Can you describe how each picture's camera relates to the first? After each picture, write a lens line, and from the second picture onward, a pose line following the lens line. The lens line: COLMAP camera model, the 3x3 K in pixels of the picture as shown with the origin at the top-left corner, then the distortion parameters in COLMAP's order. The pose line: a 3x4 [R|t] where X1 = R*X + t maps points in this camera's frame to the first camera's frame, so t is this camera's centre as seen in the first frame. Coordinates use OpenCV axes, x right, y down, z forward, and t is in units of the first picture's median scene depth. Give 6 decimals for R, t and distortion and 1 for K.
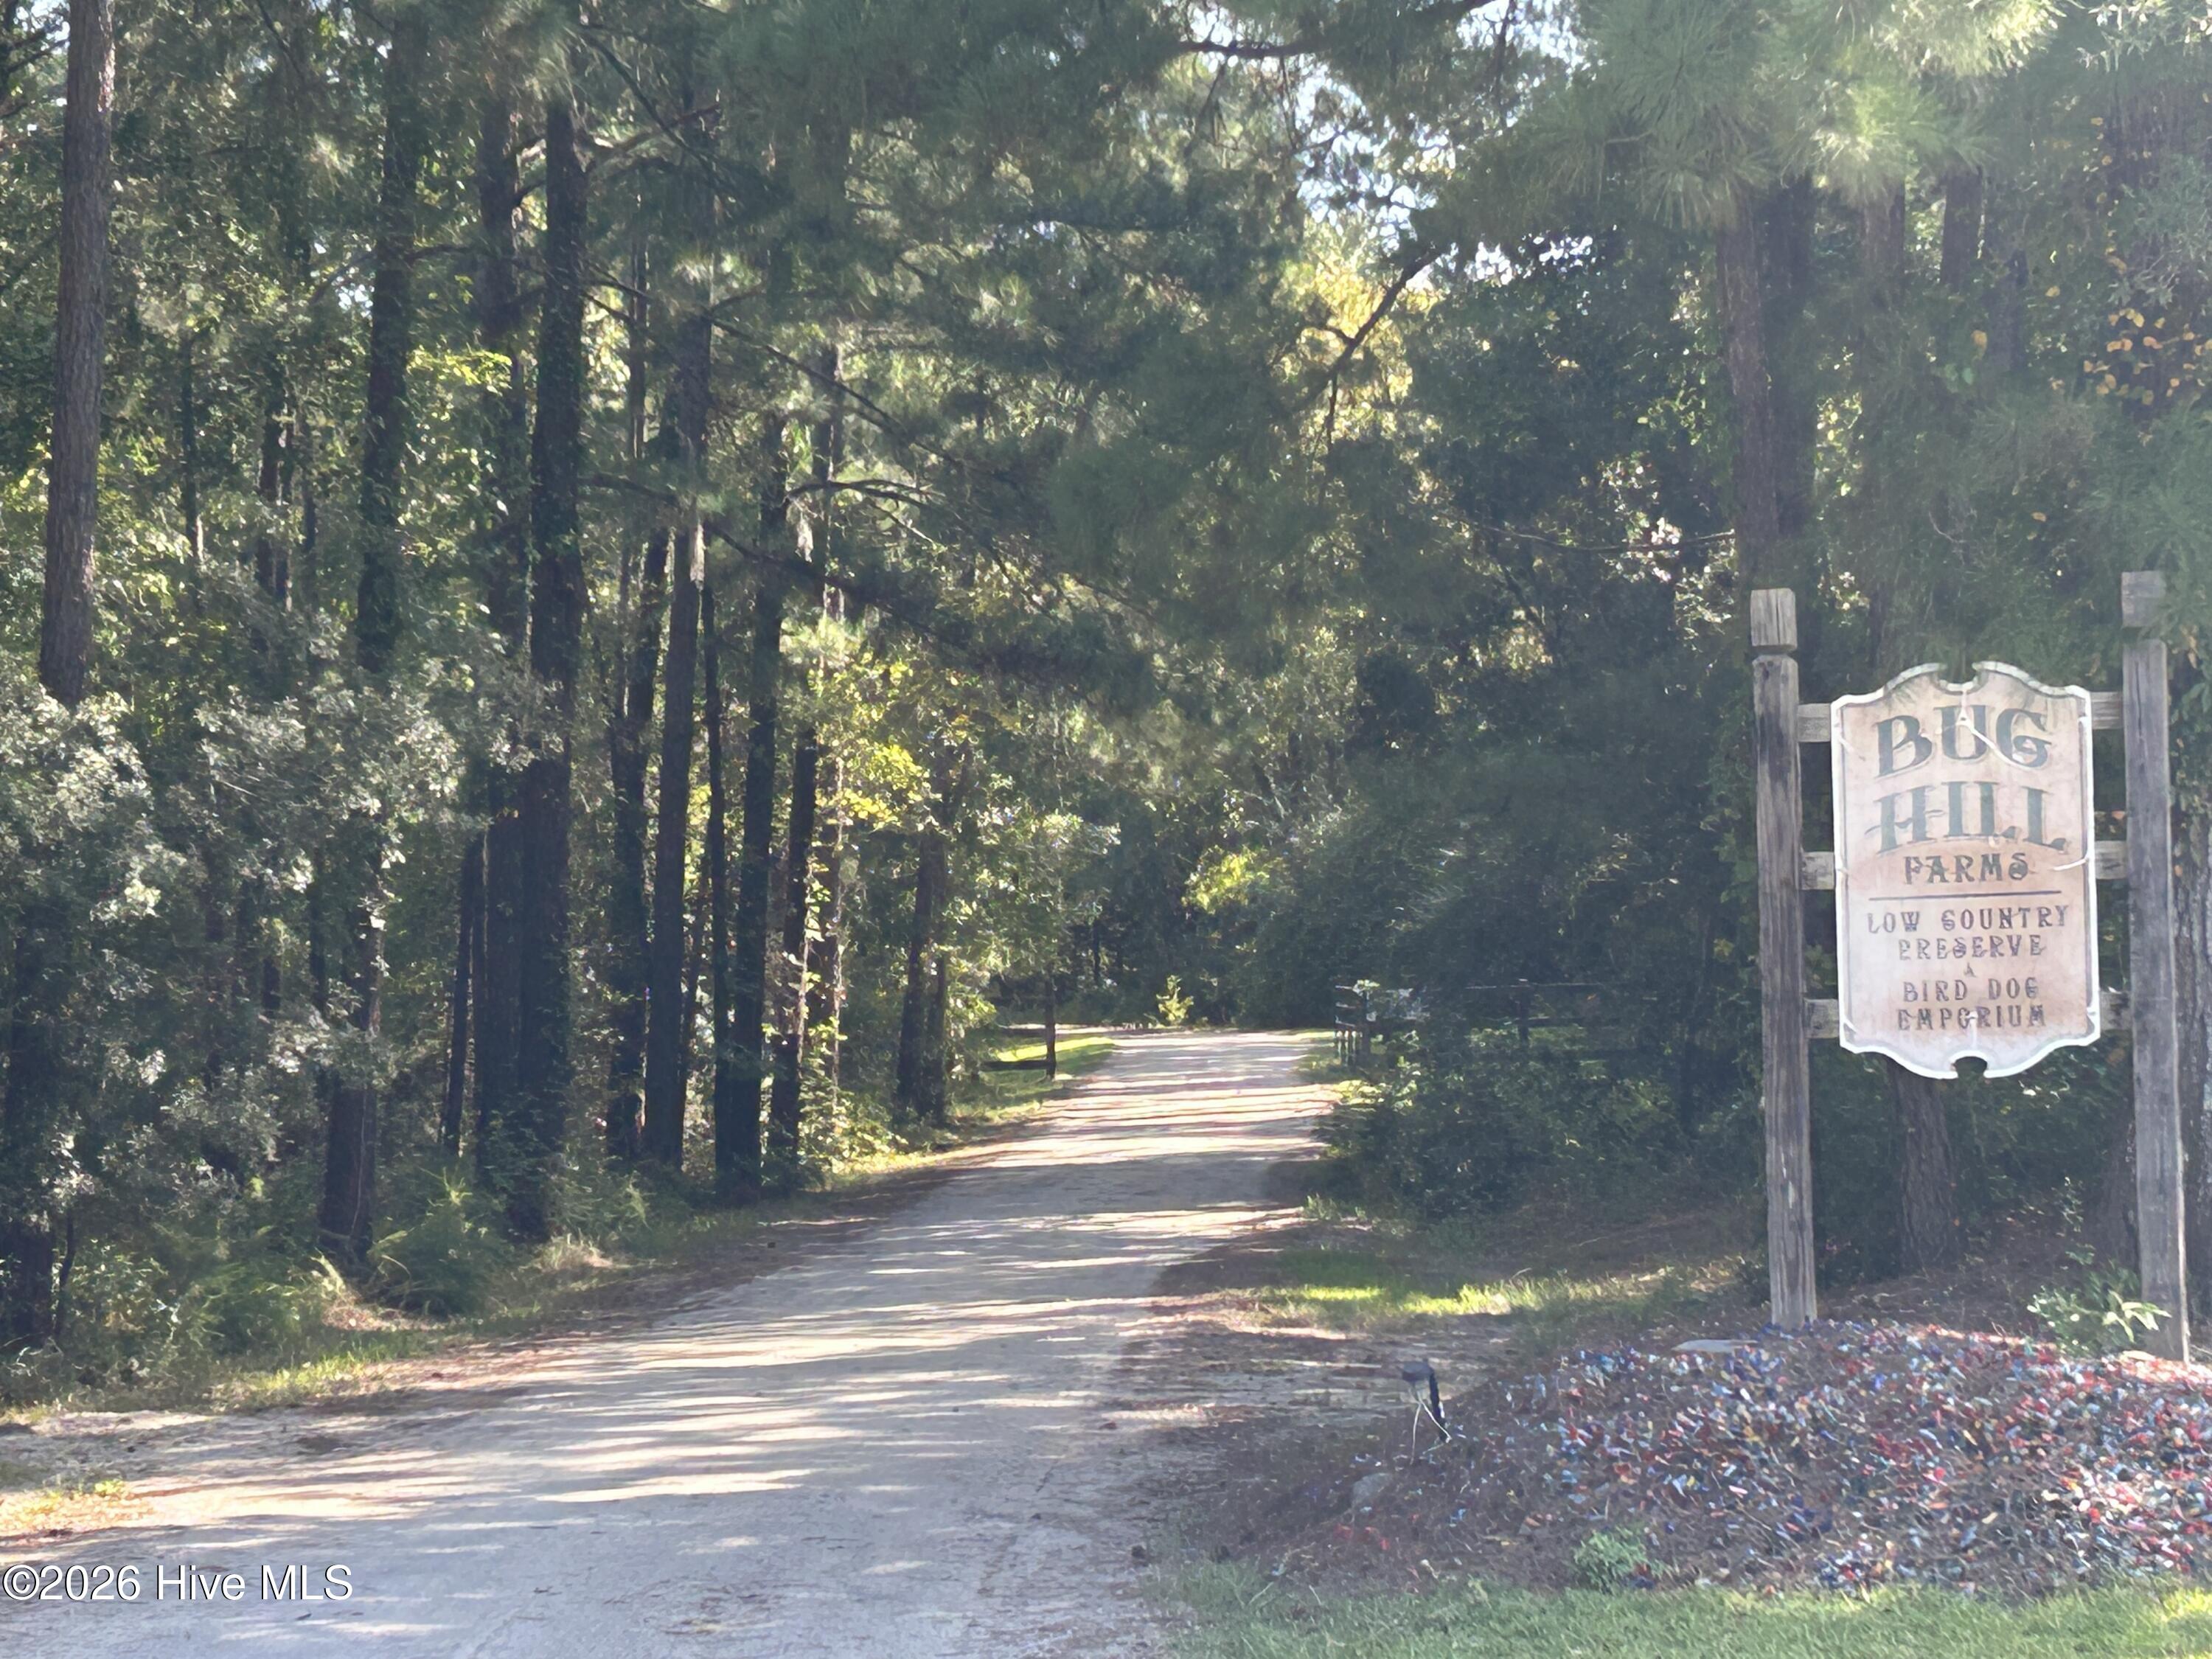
lens RADIAL K [[5566.6, 0, 1106.0], [0, 5566.6, 829.5], [0, 0, 1]] dist [0.278658, -0.013231]
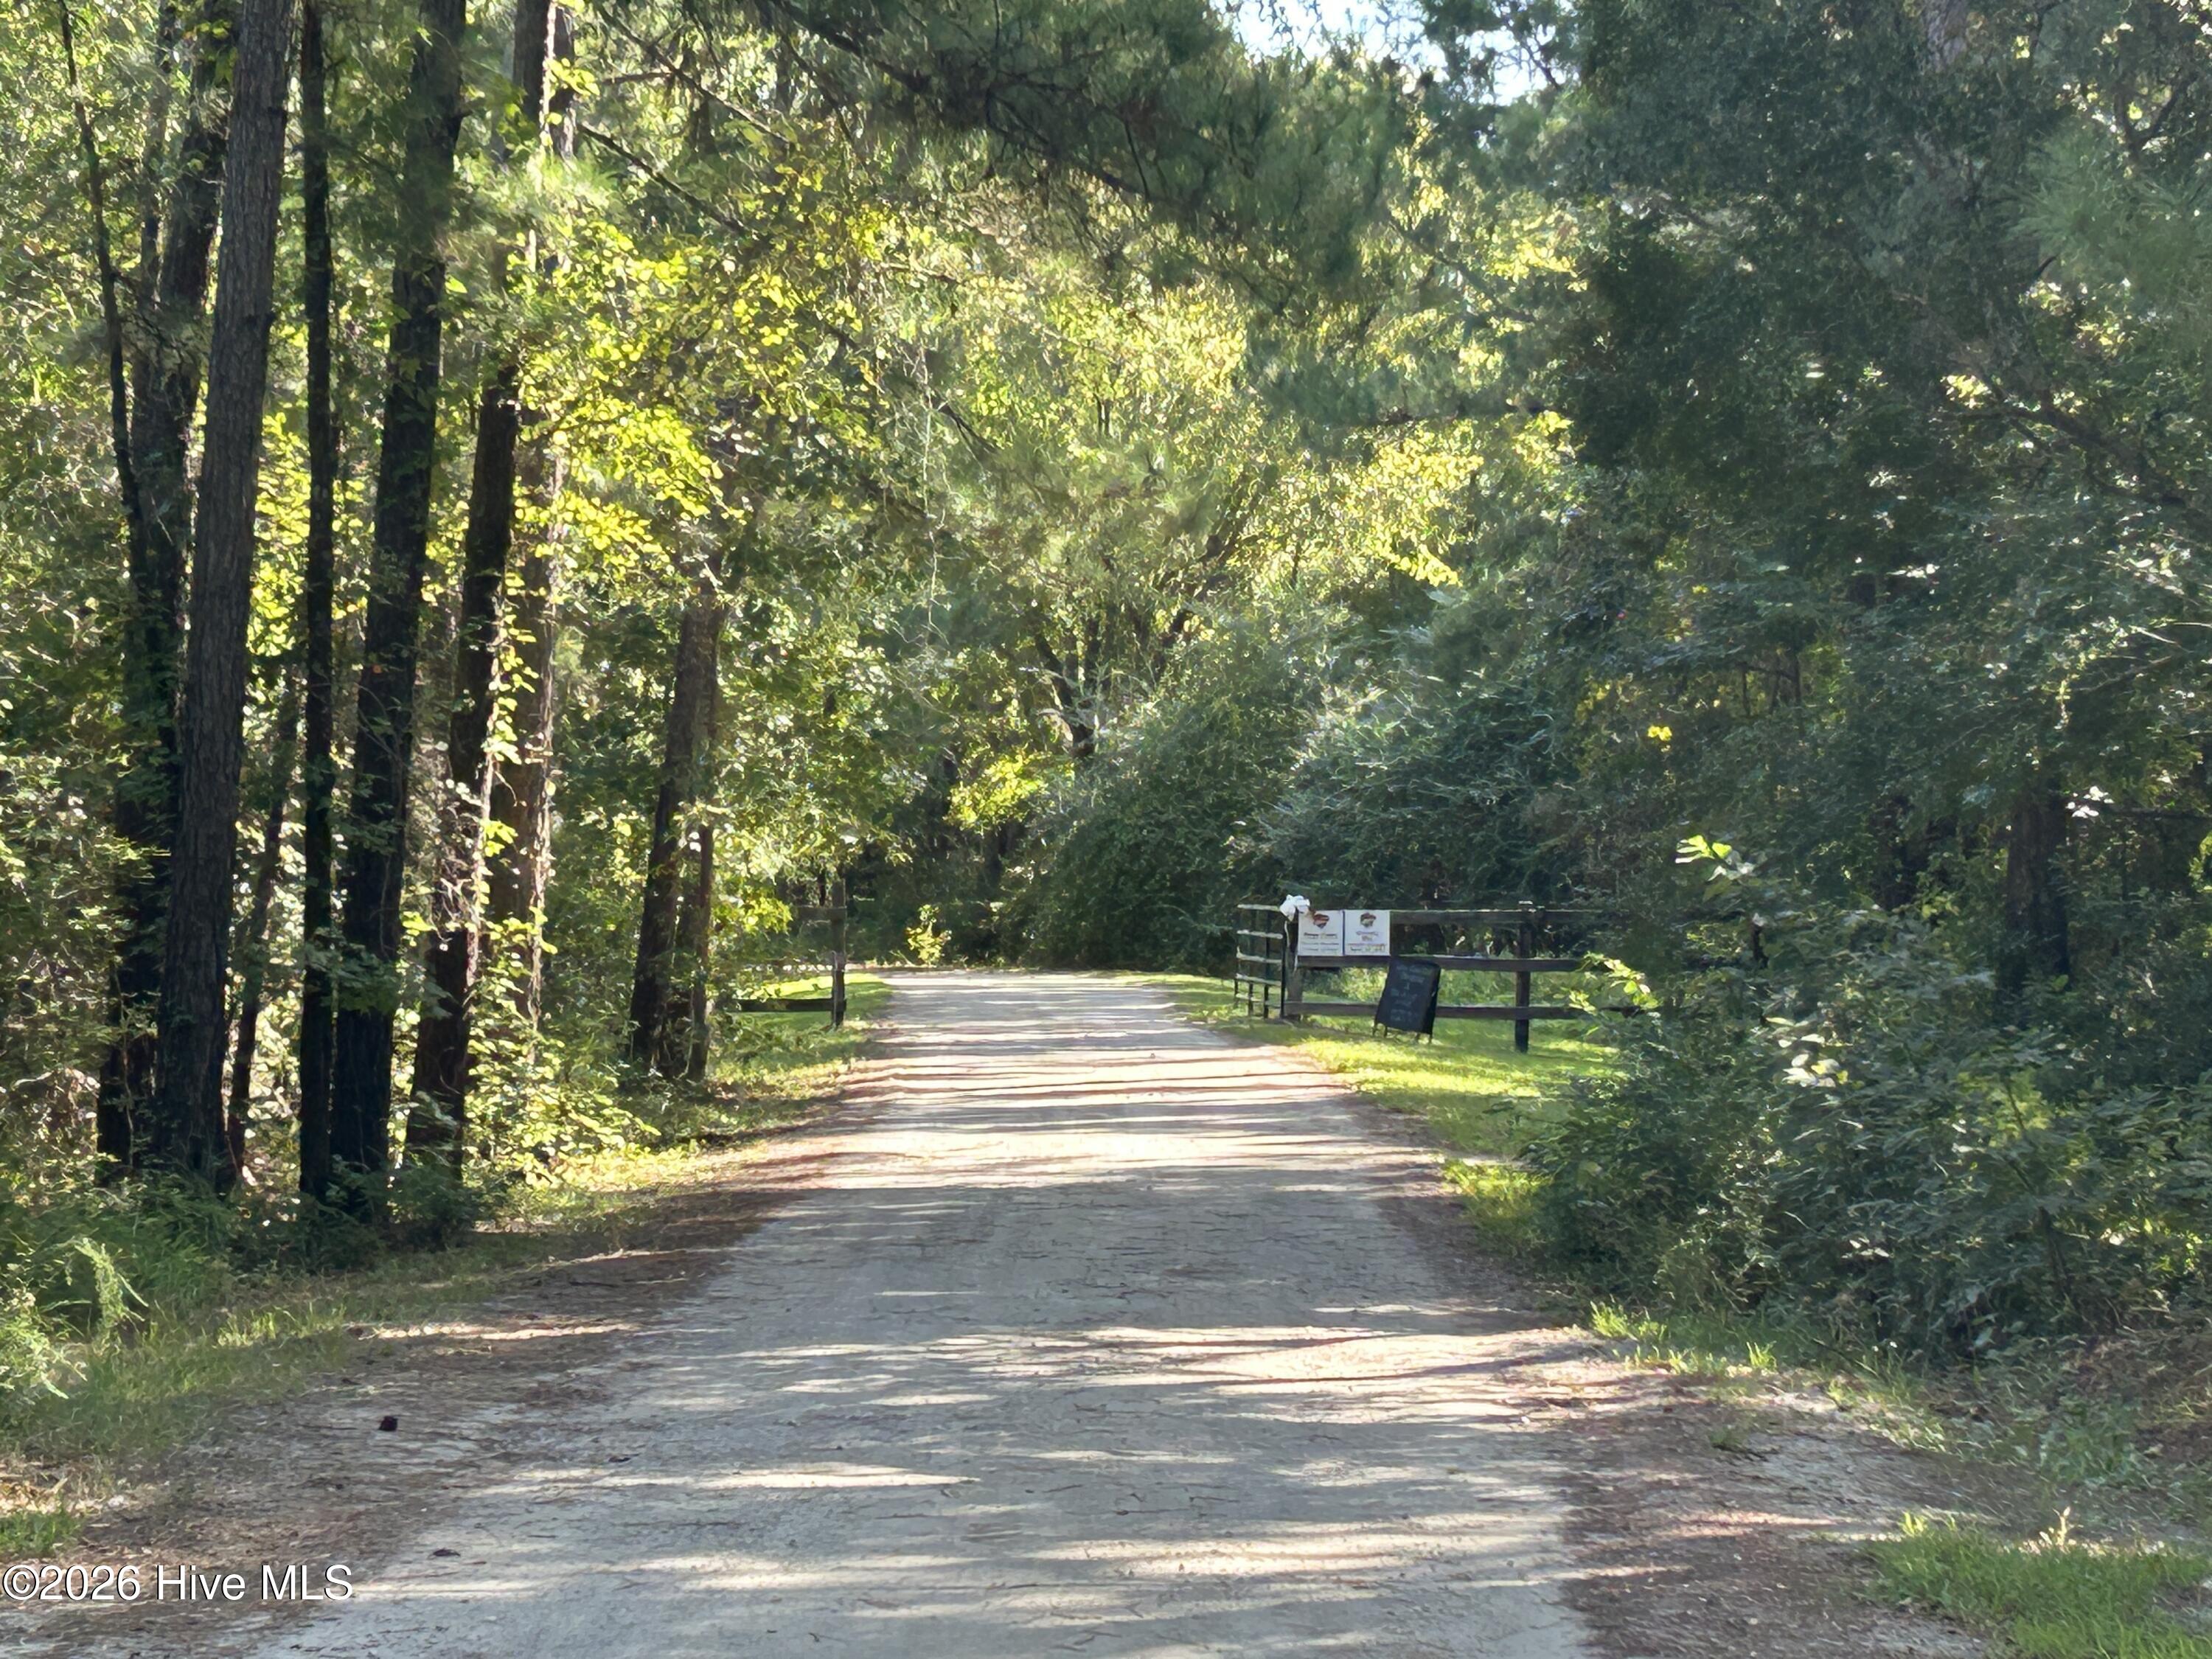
lens RADIAL K [[5566.6, 0, 1106.0], [0, 5566.6, 829.5], [0, 0, 1]] dist [0.278658, -0.013231]
pose [[0.997847, 0.029780, 0.058433, -0.025022], [-0.030279, 0.999512, 0.007667, 0.020290], [-0.058176, -0.009420, 0.998262, 0.445014]]
